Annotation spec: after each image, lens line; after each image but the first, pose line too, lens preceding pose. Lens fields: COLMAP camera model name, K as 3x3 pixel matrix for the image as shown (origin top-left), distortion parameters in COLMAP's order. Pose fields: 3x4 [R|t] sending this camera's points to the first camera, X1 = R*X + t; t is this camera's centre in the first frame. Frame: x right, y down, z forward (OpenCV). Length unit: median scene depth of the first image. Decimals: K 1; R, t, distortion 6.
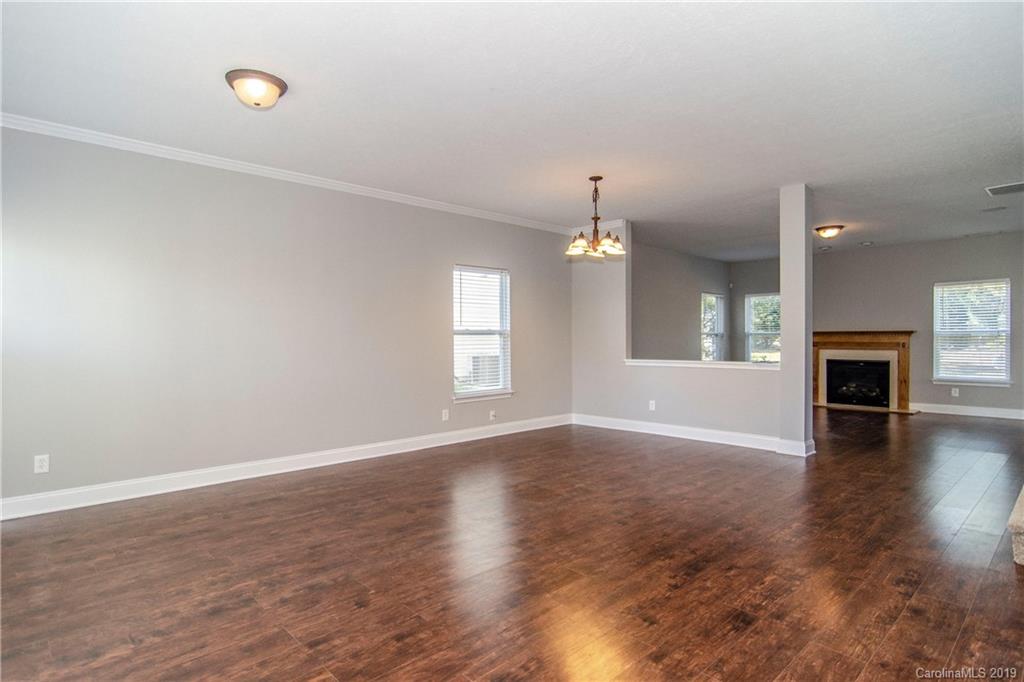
lens RADIAL K [[542.4, 0, 513.0], [0, 542.4, 342.8], [0, 0, 1]] dist [0.004214, 0.000650]
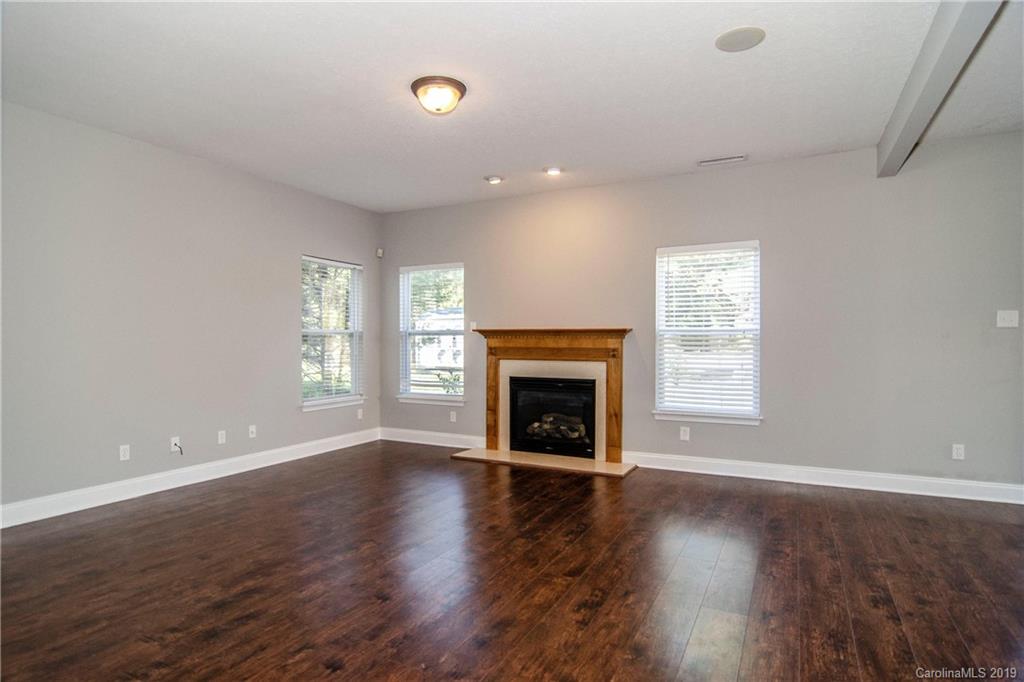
lens RADIAL K [[548.2, 0, 512.0], [0, 548.2, 341.0], [0, 0, 1]] dist [-0.003076, -0.010589]
pose [[0.941842, 0.001513, 0.336053, 0.436707], [0.000190, 0.999987, -0.005035, -0.006416], [-0.336057, 0.004806, 0.941829, 0.503486]]
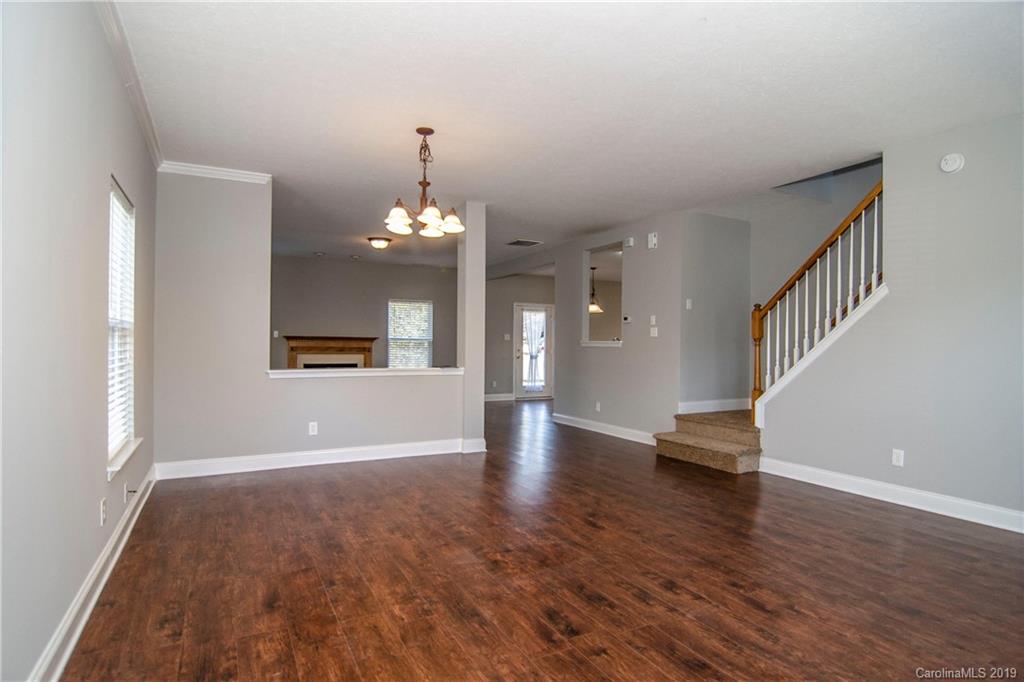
lens RADIAL K [[548.2, 0, 512.0], [0, 548.2, 341.0], [0, 0, 1]] dist [-0.003076, -0.010589]
pose [[0.278021, 0.013691, 0.960478, -0.330222], [-0.003789, 0.999906, -0.013157, -0.000354], [-0.960568, 0.000019, 0.278047, 0.403208]]
